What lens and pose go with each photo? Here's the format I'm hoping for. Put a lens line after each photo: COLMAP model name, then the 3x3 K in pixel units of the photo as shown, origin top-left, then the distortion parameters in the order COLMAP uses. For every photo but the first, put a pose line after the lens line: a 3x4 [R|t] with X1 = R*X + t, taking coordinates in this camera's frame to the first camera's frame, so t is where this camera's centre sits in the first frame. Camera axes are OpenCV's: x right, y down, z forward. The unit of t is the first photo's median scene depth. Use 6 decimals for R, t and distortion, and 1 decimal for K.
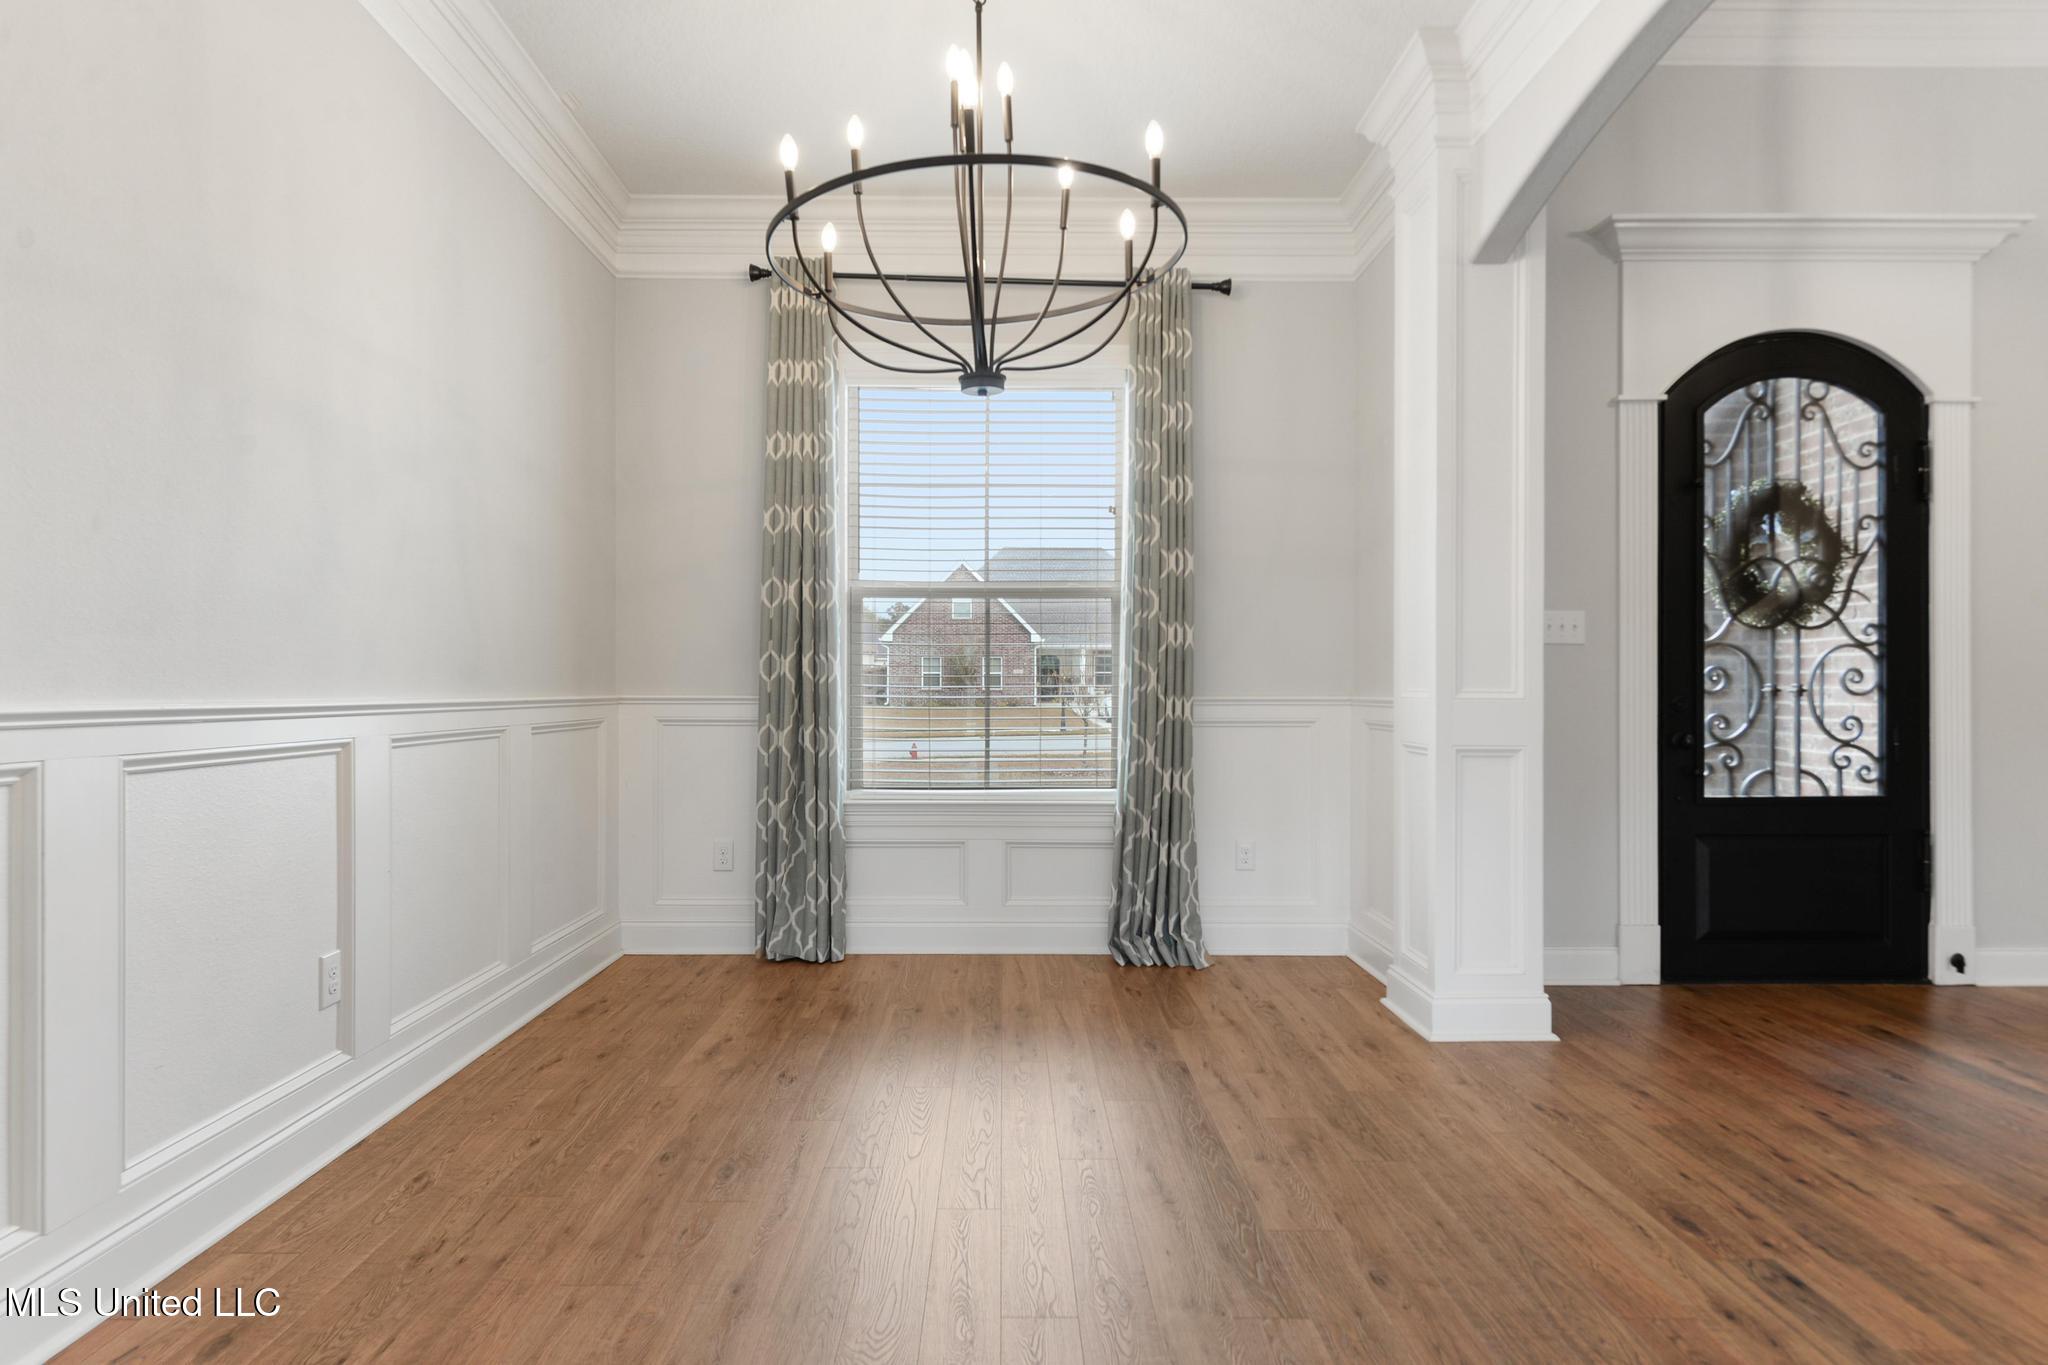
lens RADIAL K [[1051.8, 0, 1019.6], [0, 1051.8, 684.9], [0, 0, 1]] dist [0.002877, 0.000212]
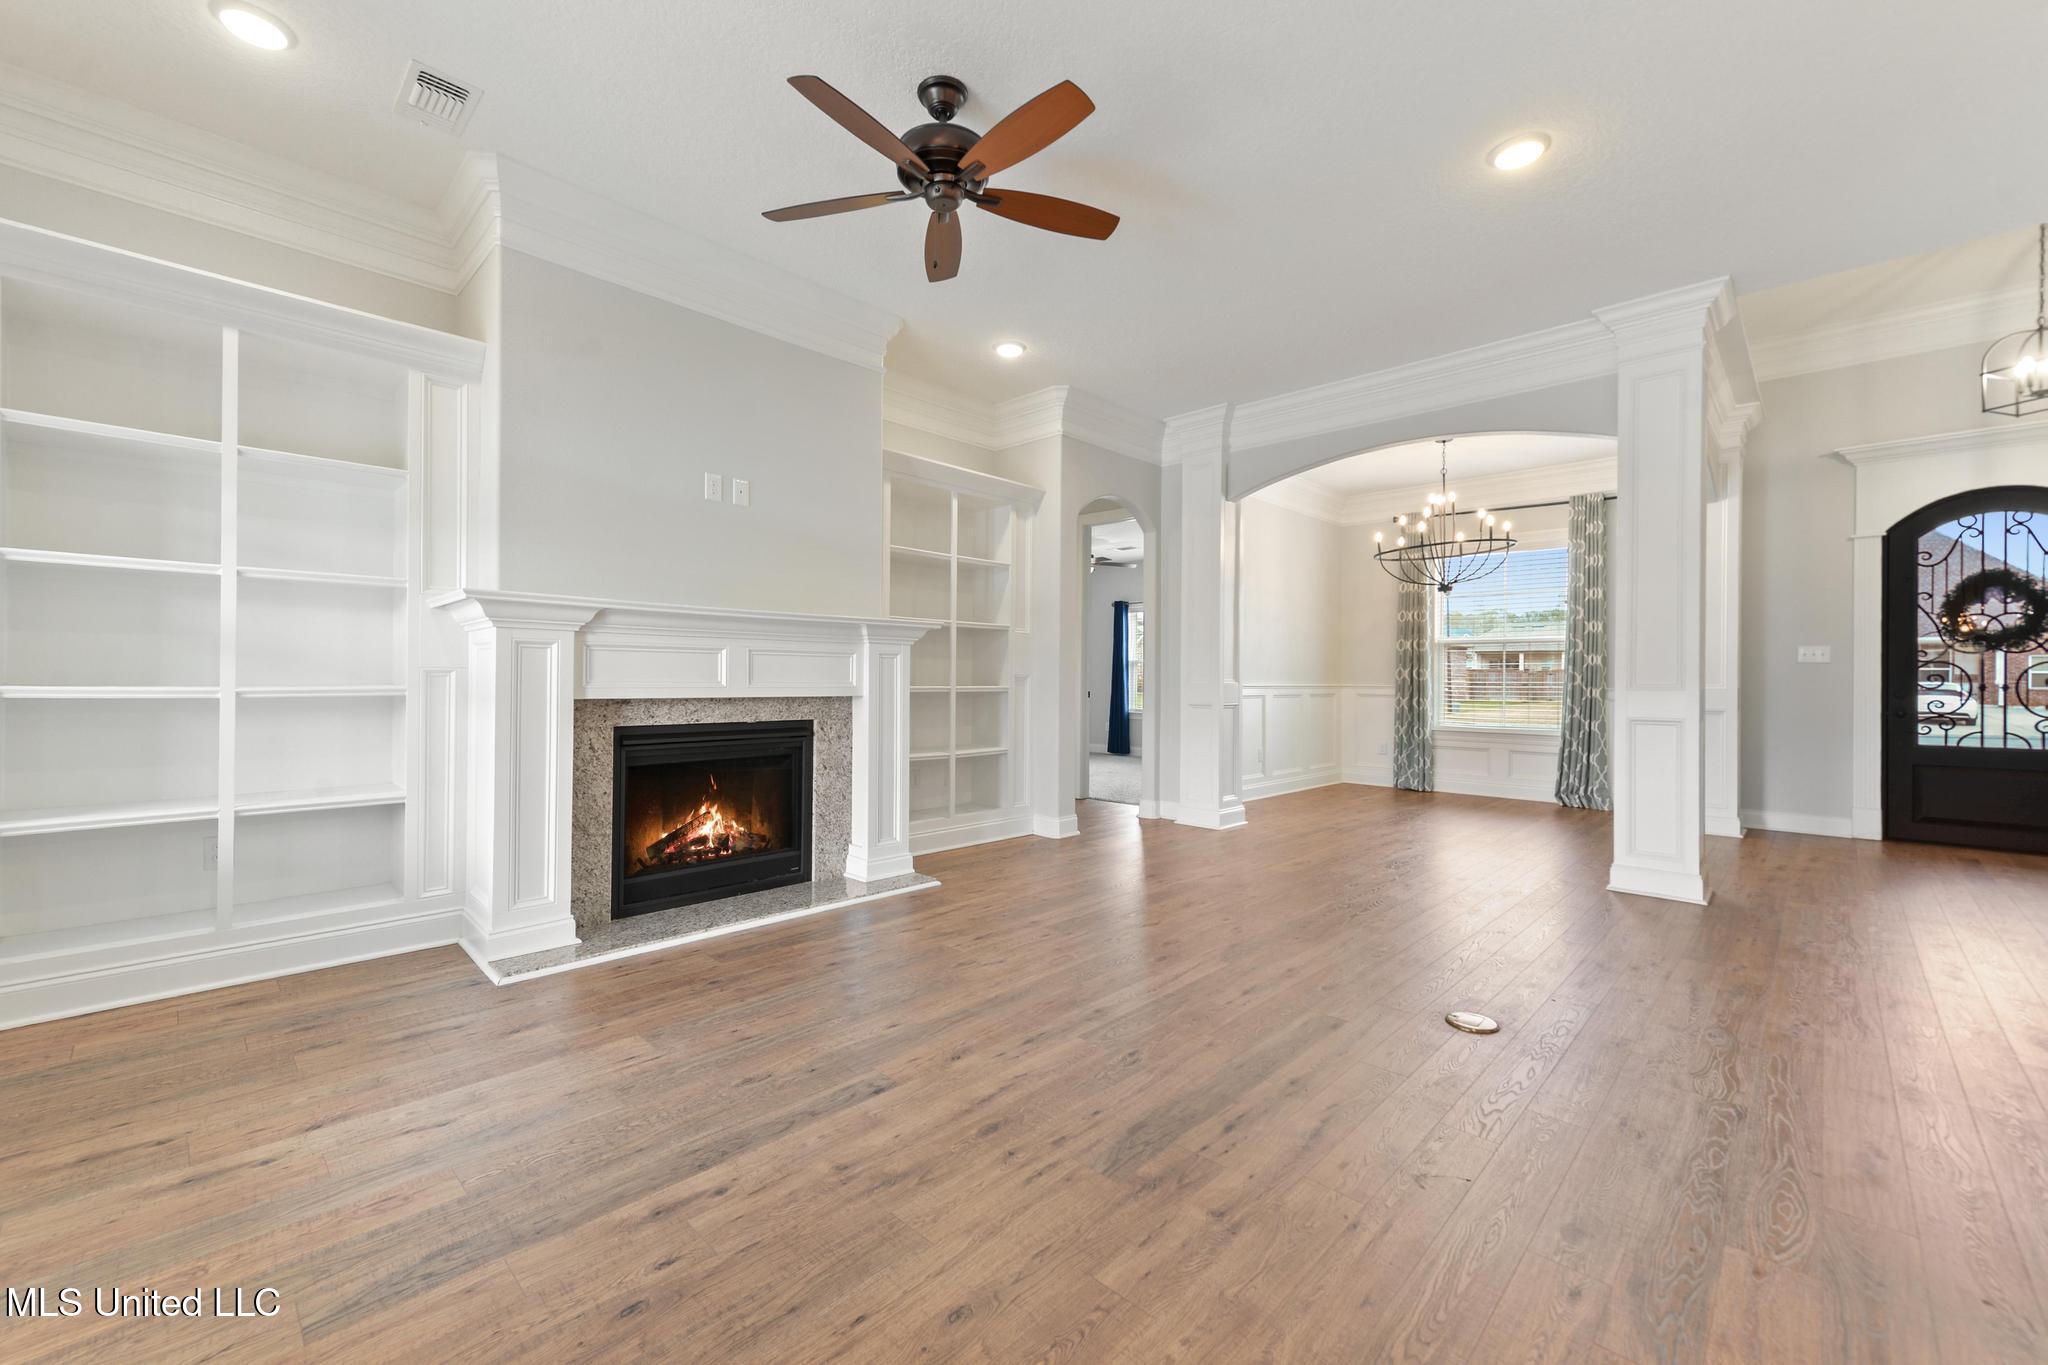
lens RADIAL K [[826.2, 0, 1008.5], [0, 826.2, 678.5], [0, 0, 1]] dist [0.000629, -0.000031]
pose [[0.708387, 0.004211, -0.705811, 0.509383], [-0.006197, 0.999981, -0.000254, 0.000097], [0.705797, 0.004554, 0.708400, -1.103088]]
